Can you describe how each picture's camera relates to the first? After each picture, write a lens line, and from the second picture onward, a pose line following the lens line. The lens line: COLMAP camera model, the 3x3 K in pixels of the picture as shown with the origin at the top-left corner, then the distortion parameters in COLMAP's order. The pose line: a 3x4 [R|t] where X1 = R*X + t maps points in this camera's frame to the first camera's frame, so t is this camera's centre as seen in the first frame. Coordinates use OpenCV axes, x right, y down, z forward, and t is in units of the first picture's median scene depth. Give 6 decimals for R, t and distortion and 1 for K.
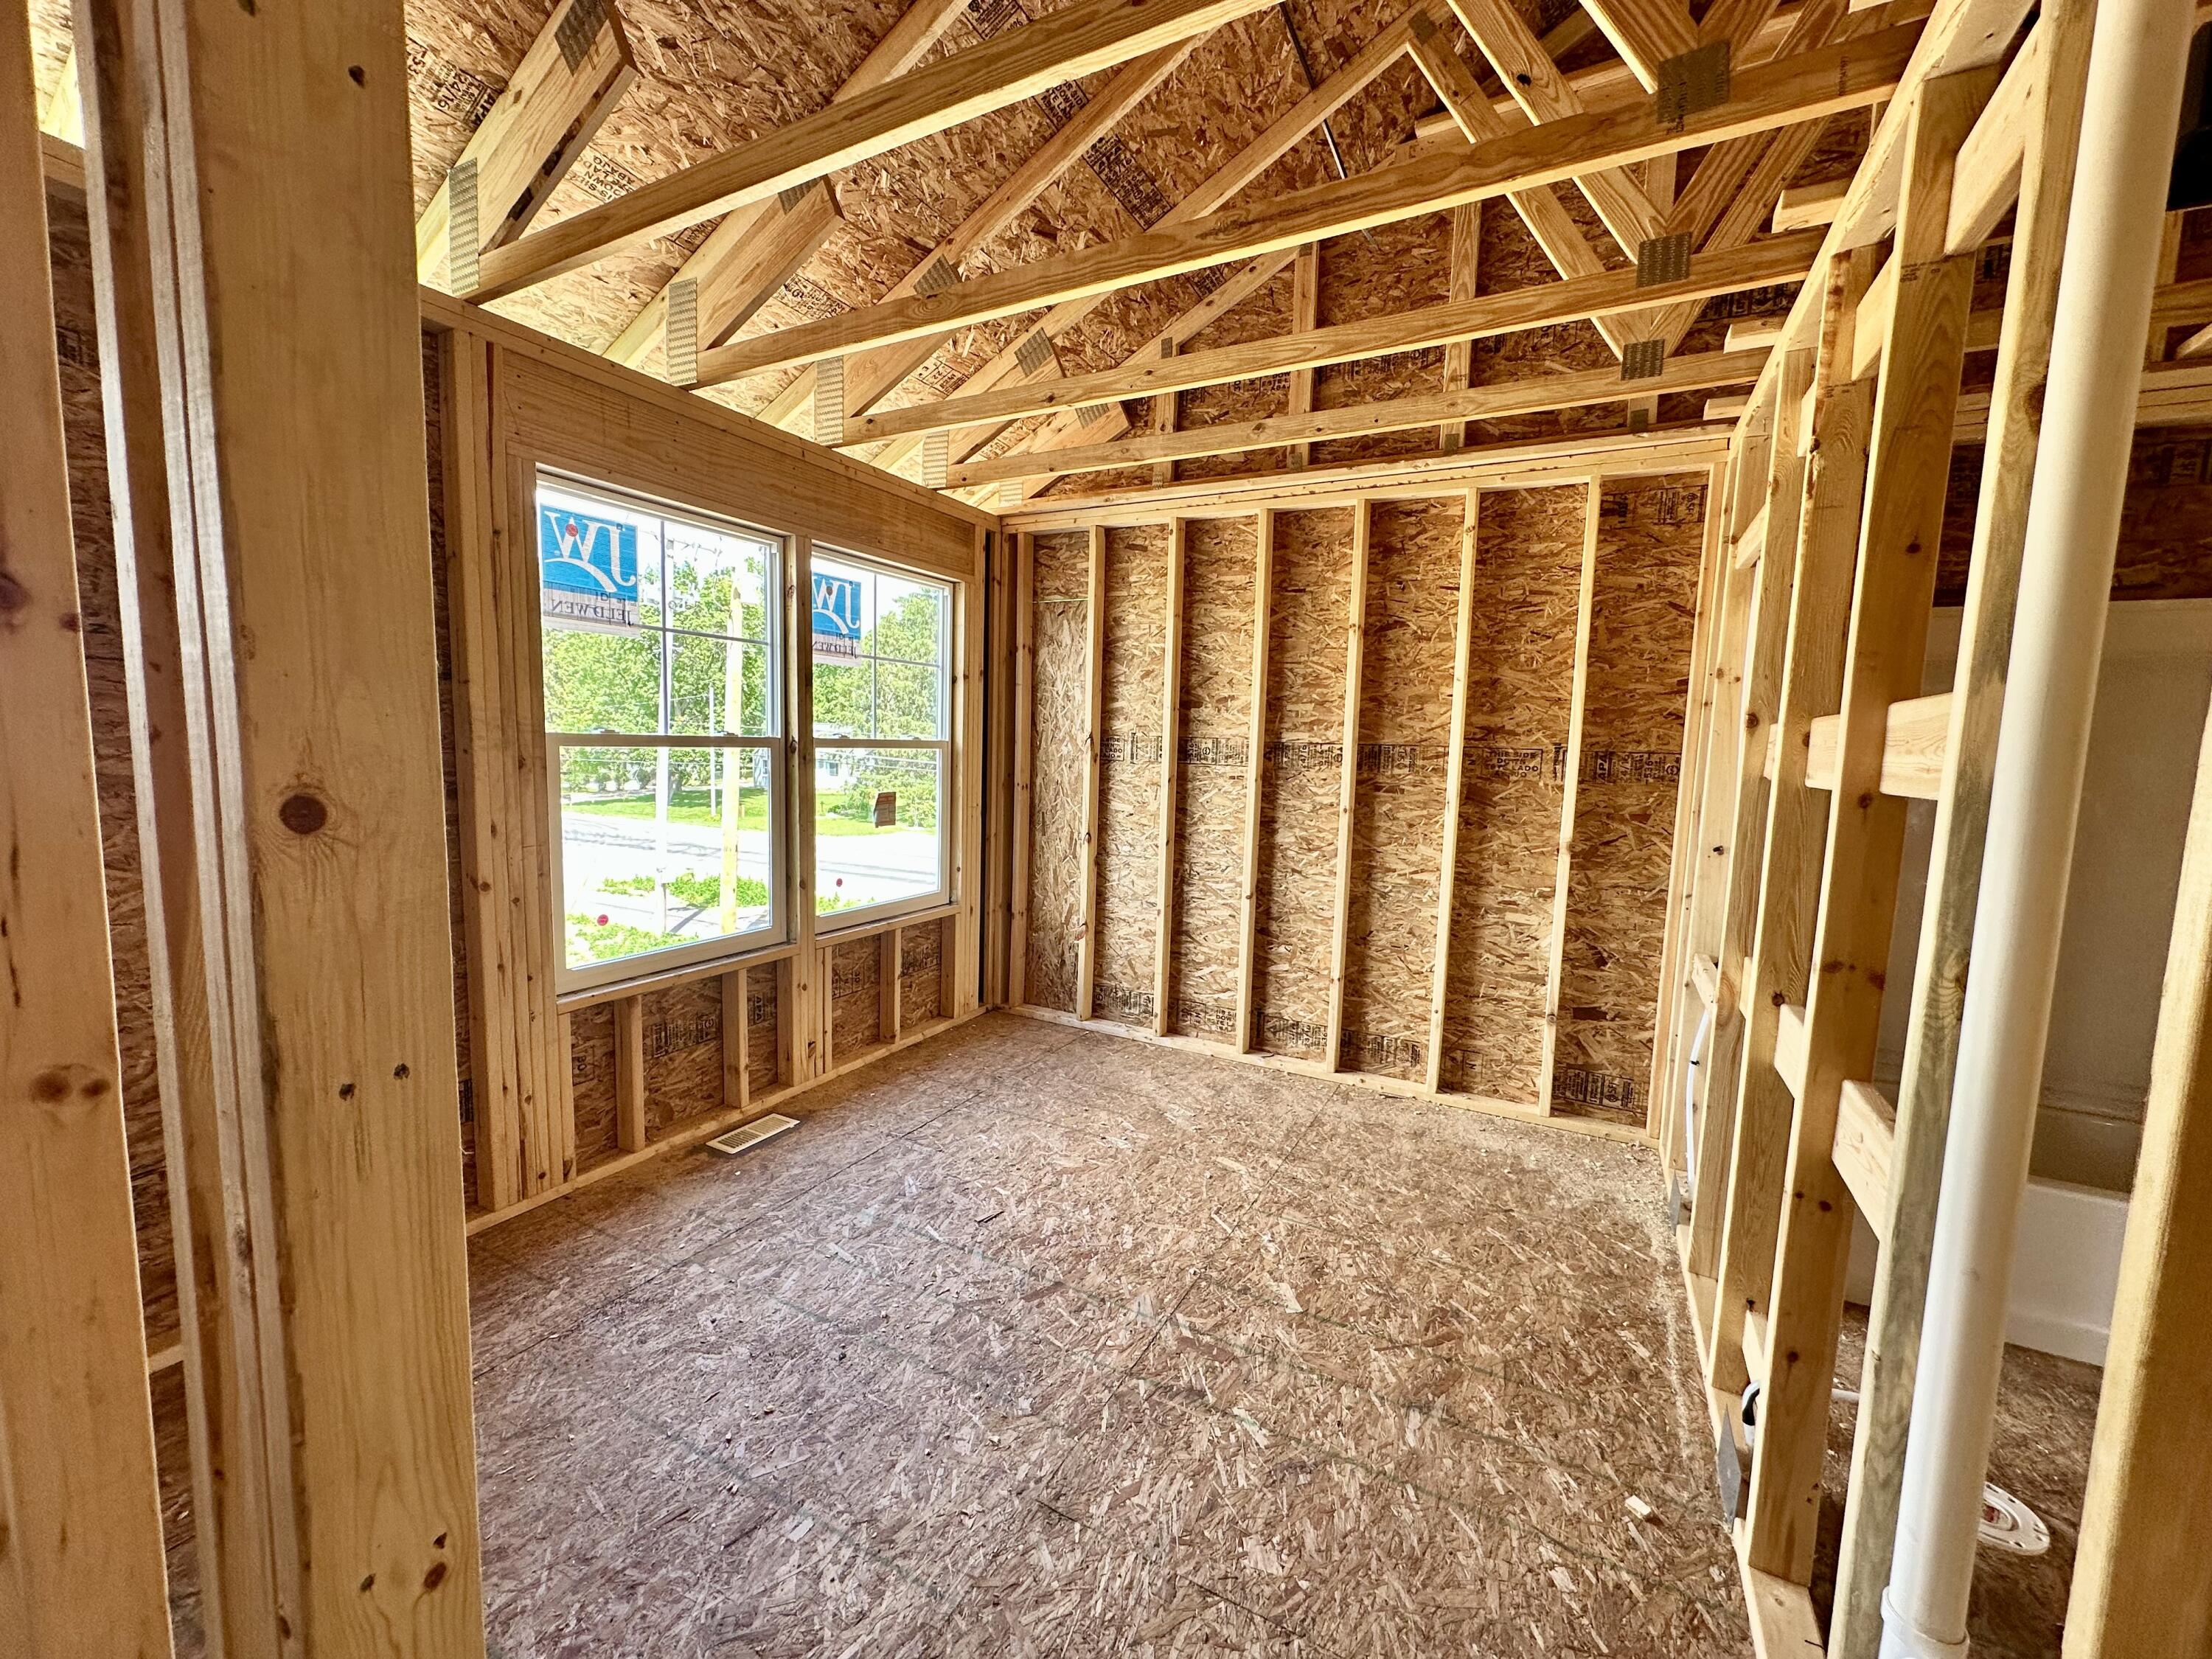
lens RADIAL K [[887.6, 0, 1106.0], [0, 887.6, 829.5], [0, 0, 1]] dist [-0.001093, 0.000524]
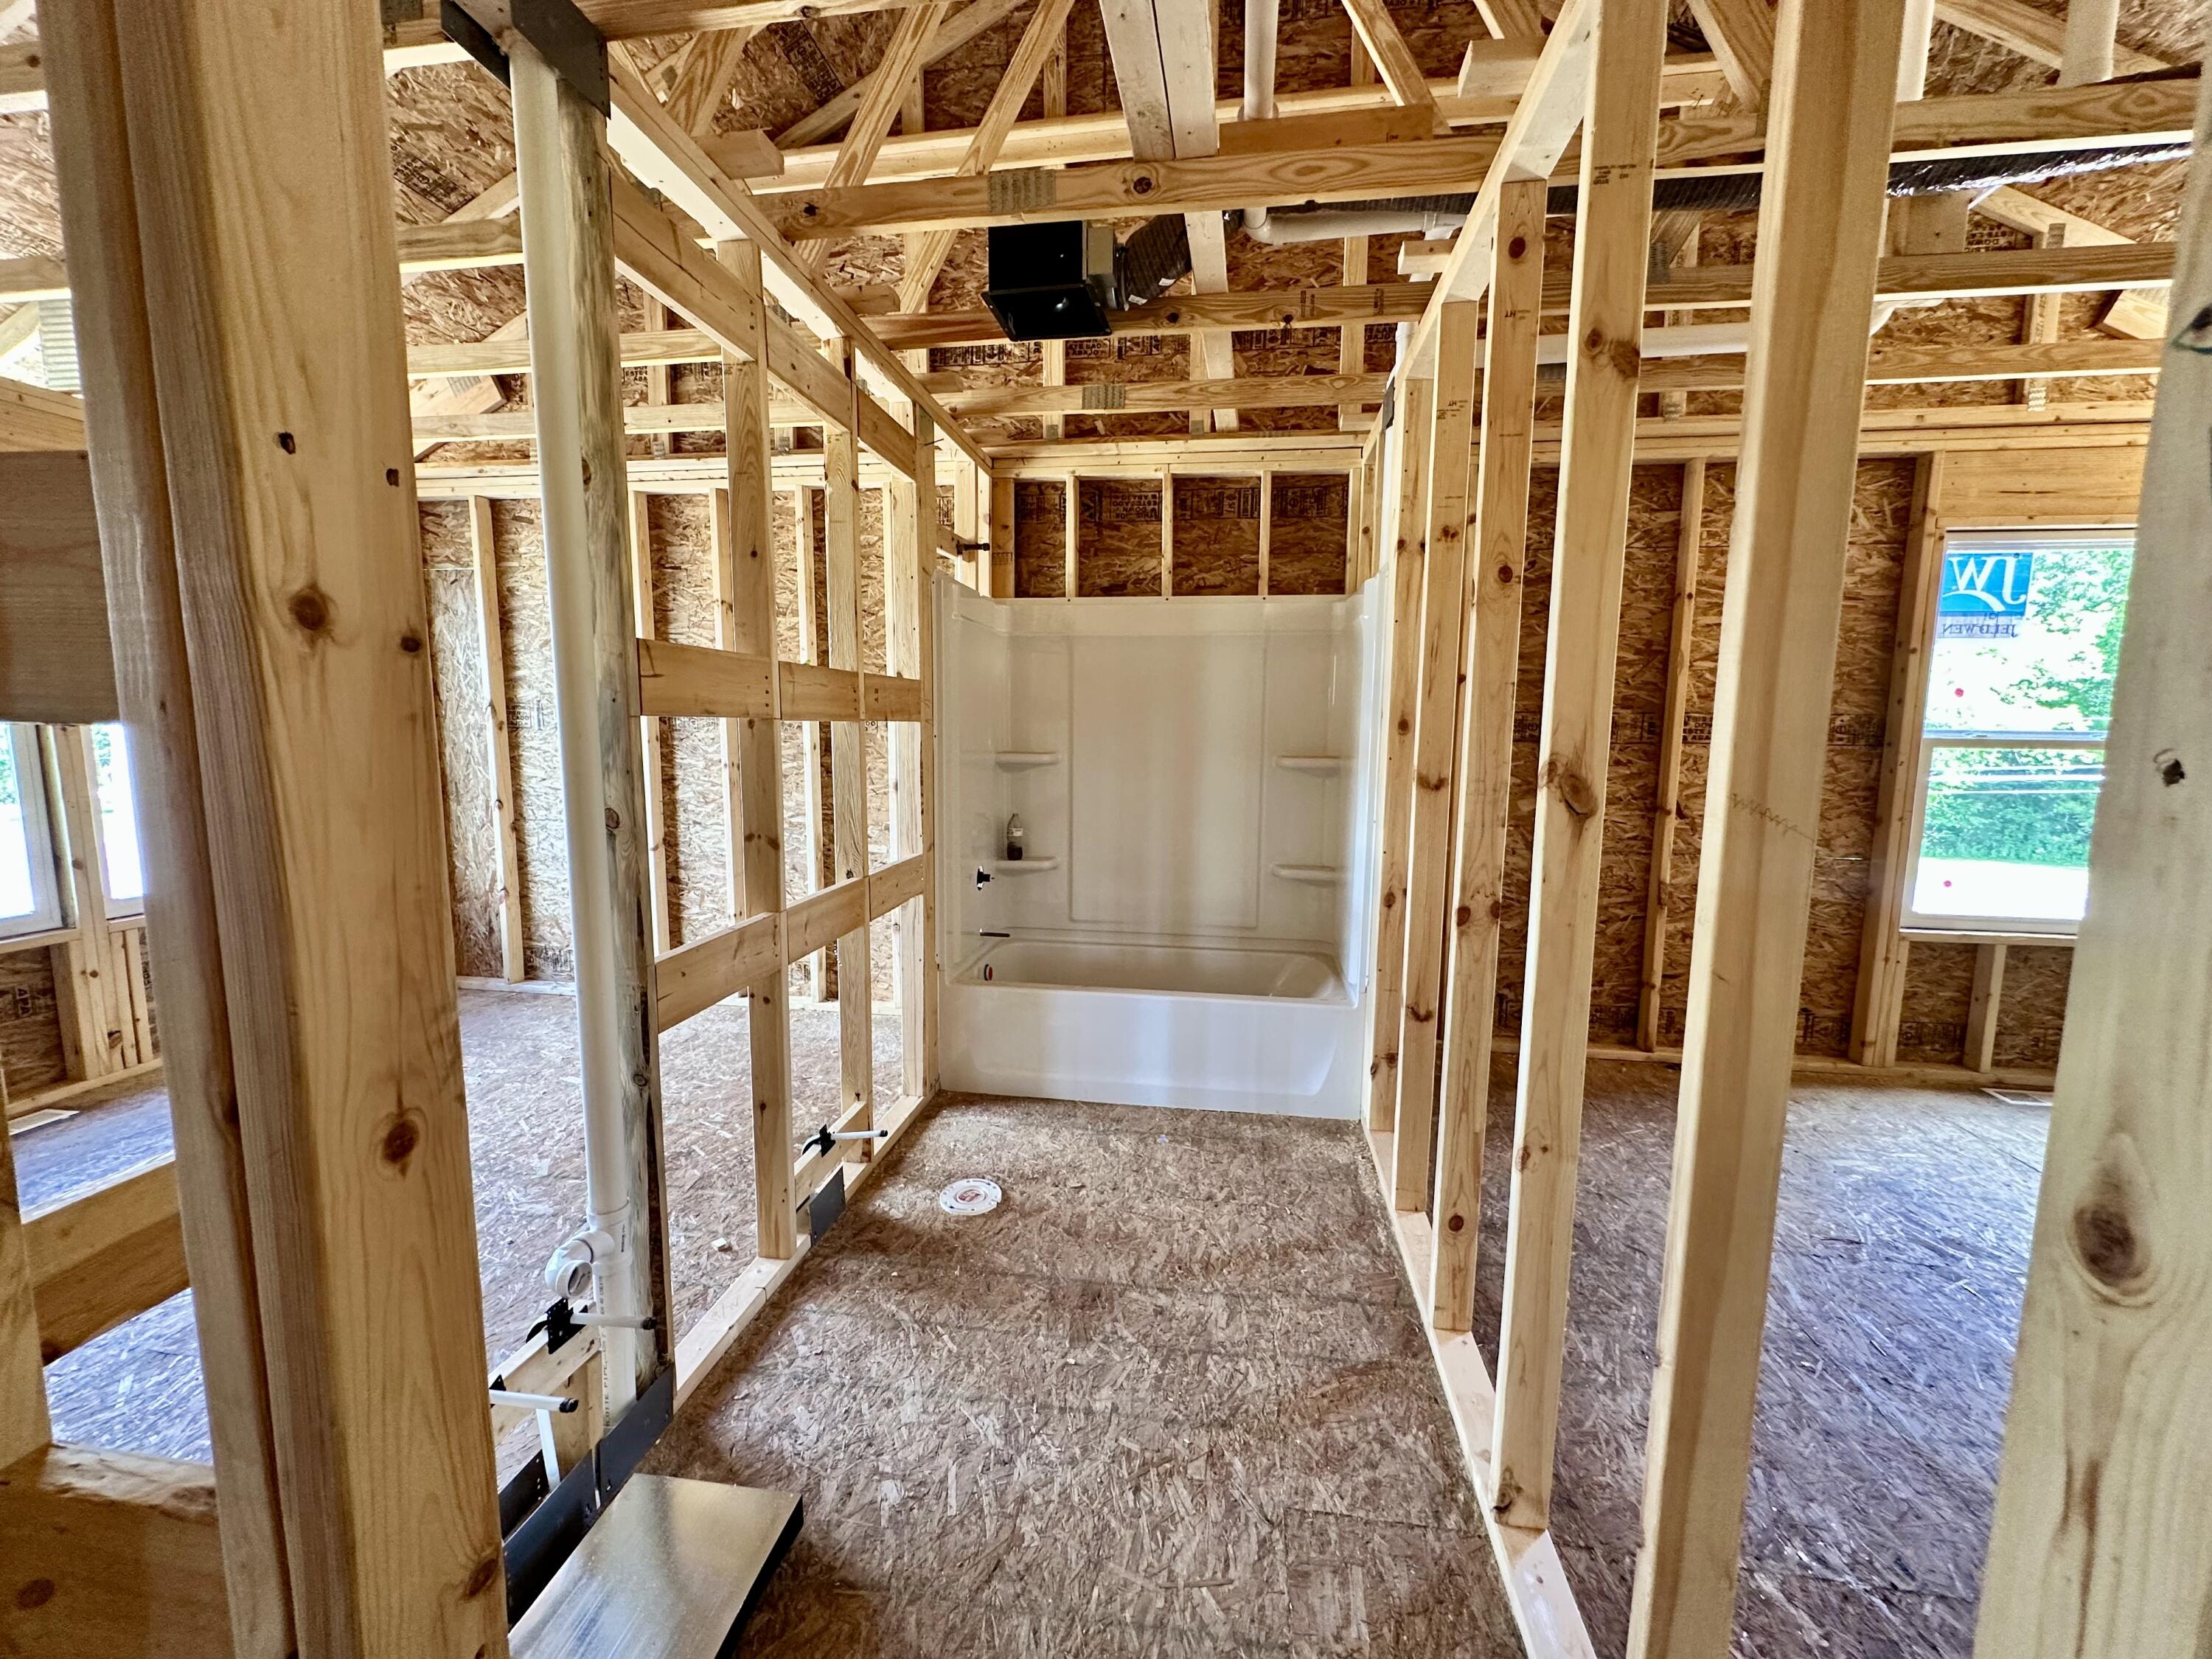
lens RADIAL K [[887.6, 0, 1106.0], [0, 887.6, 829.5], [0, 0, 1]] dist [-0.001093, 0.000524]
pose [[0.939680, -0.061901, 0.336408, 0.300087], [0.053452, 0.997980, 0.034330, 0.041684], [-0.337853, -0.014278, 0.941090, -0.201894]]
